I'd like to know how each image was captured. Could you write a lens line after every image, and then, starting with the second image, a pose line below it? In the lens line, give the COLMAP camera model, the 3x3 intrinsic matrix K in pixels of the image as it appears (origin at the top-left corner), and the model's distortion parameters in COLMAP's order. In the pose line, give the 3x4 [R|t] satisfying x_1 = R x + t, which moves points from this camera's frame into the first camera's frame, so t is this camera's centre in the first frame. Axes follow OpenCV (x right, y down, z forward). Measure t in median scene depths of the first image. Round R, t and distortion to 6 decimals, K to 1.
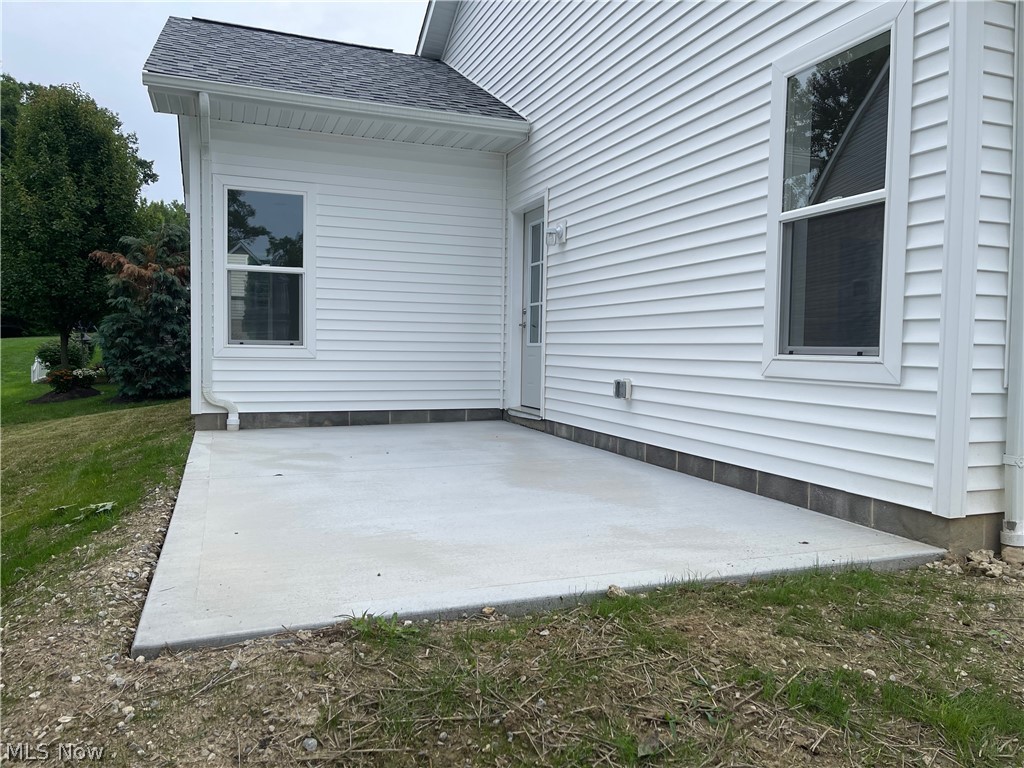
lens RADIAL K [[777.1, 0, 512.0], [0, 777.1, 384.0], [0, 0, 1]] dist [0.039201, -0.002312]
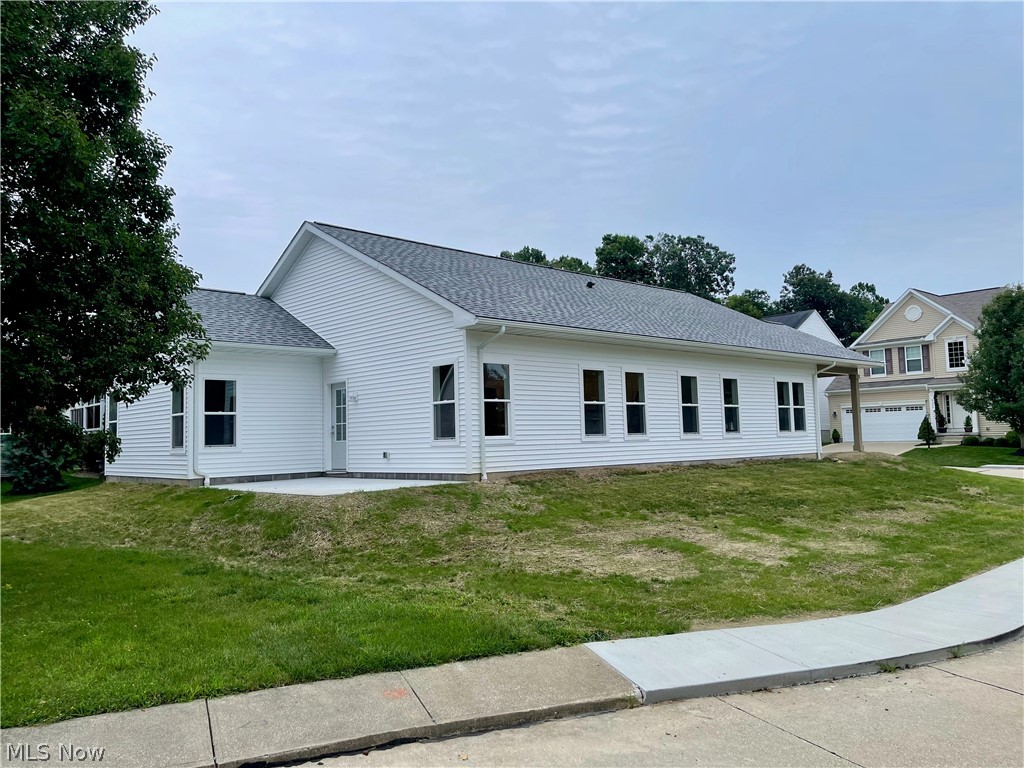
lens RADIAL K [[777.1, 0, 512.0], [0, 777.1, 384.0], [0, 0, 1]] dist [0.039201, -0.002312]
pose [[0.924104, -0.014533, 0.381864, -0.402893], [0.061584, 0.991878, -0.111286, 0.073476], [-0.377145, 0.126356, 0.917494, -1.422557]]
